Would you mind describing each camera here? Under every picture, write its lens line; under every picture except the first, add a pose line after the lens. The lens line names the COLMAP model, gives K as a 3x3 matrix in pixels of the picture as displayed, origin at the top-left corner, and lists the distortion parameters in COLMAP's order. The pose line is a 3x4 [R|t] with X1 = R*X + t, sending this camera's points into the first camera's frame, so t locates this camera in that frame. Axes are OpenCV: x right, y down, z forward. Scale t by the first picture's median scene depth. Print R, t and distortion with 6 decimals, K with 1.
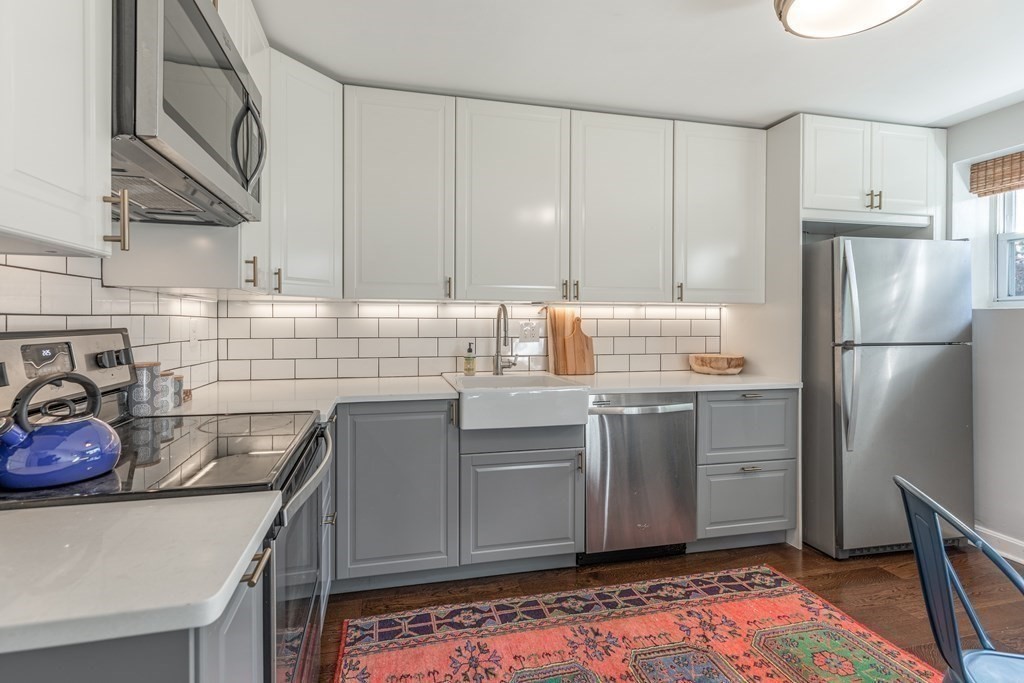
lens RADIAL K [[481.5, 0, 494.4], [0, 481.5, 324.3], [0, 0, 1]] dist [0.001460, -0.000283]
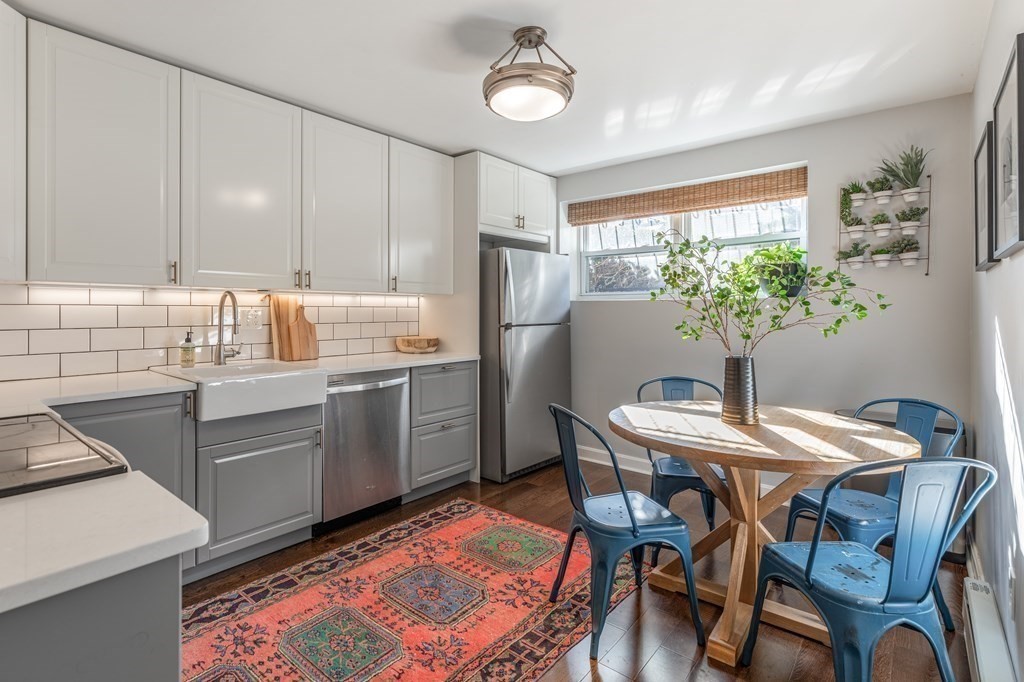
lens RADIAL K [[501.2, 0, 475.4], [0, 501.2, 308.4], [0, 0, 1]] dist [-0.000247, 0.000320]
pose [[0.814386, 0.000668, 0.580323, -0.176390], [0.003148, 0.999980, -0.005569, 0.000225], [-0.580315, 0.006362, 0.814367, -0.116560]]
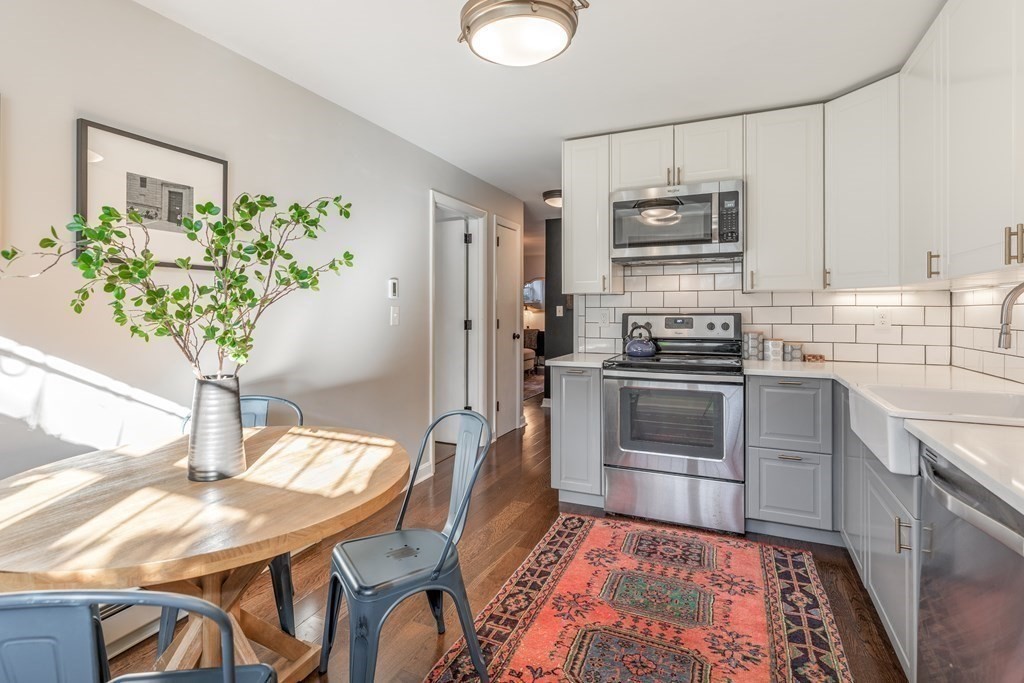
lens RADIAL K [[497.3, 0, 511.7], [0, 497.3, 308.9], [0, 0, 1]] dist [0.002079, 0.000524]
pose [[-0.607627, -0.005086, -0.794206, 0.922658], [-0.005417, 0.999983, -0.002260, 0.000228], [0.794204, 0.002929, -0.607644, 0.922611]]
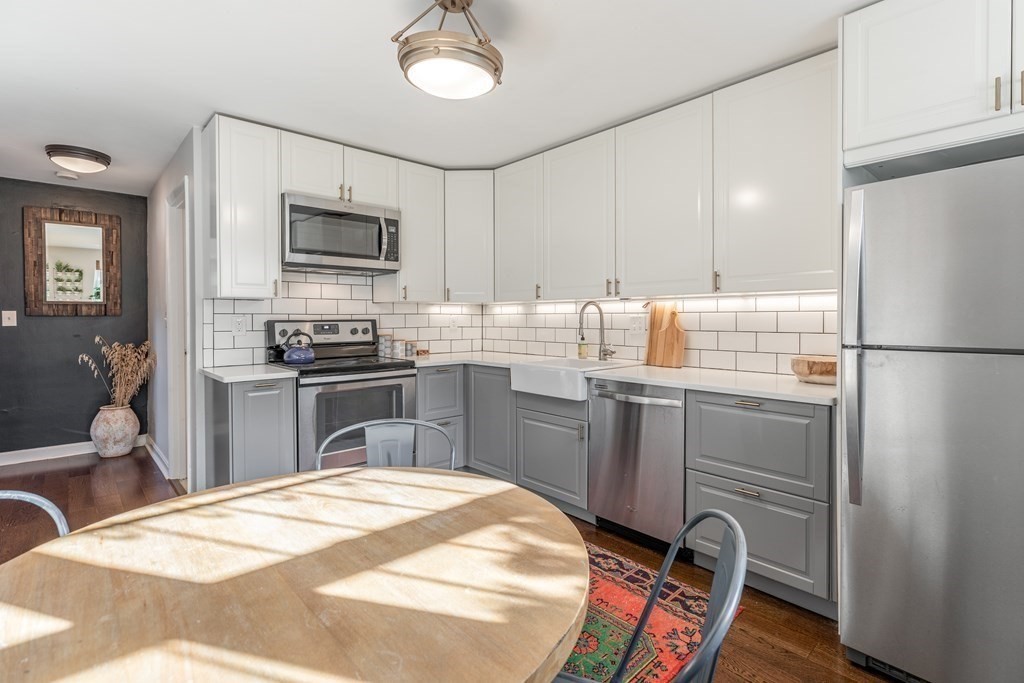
lens RADIAL K [[491.9, 0, 533.9], [0, 491.9, 323.7], [0, 0, 1]] dist [-0.001528, -0.000355]
pose [[0.503235, 0.006897, -0.864122, 1.097678], [-0.001113, 0.999972, 0.007333, 0.006120], [0.864149, -0.002728, 0.503229, 0.266320]]
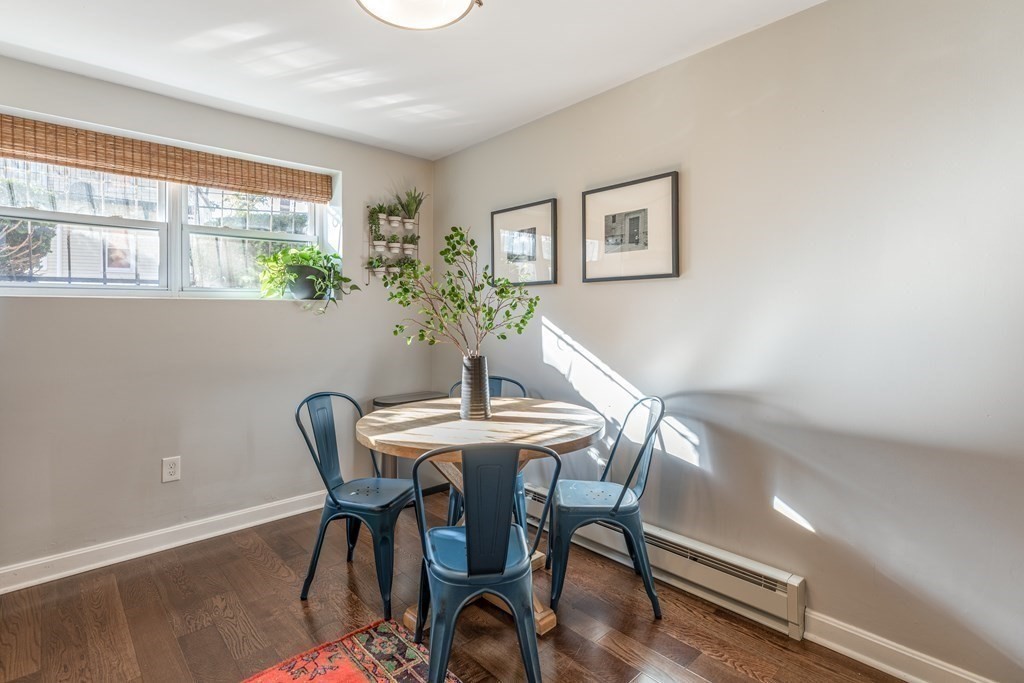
lens RADIAL K [[497.3, 0, 511.7], [0, 497.3, 308.9], [0, 0, 1]] dist [0.002079, 0.000524]
pose [[-0.501981, 0.002873, 0.864874, -0.131387], [0.006943, 0.999976, 0.000708, -0.009440], [-0.864851, 0.006360, -0.501989, 0.704308]]
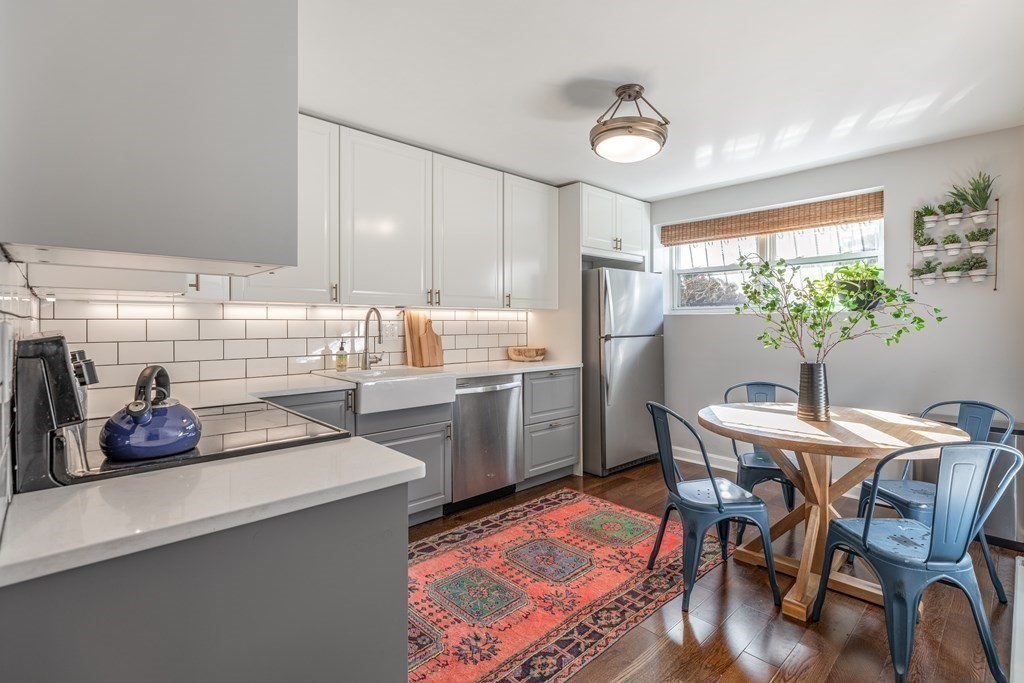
lens RADIAL K [[482.2, 0, 536.7], [0, 482.2, 323.0], [0, 0, 1]] dist [-0.001088, -0.000078]
pose [[0.851681, -0.002623, 0.524054, -0.276531], [0.005254, 0.999980, -0.003534, 0.001089], [-0.524034, 0.005763, 0.851678, -0.205704]]
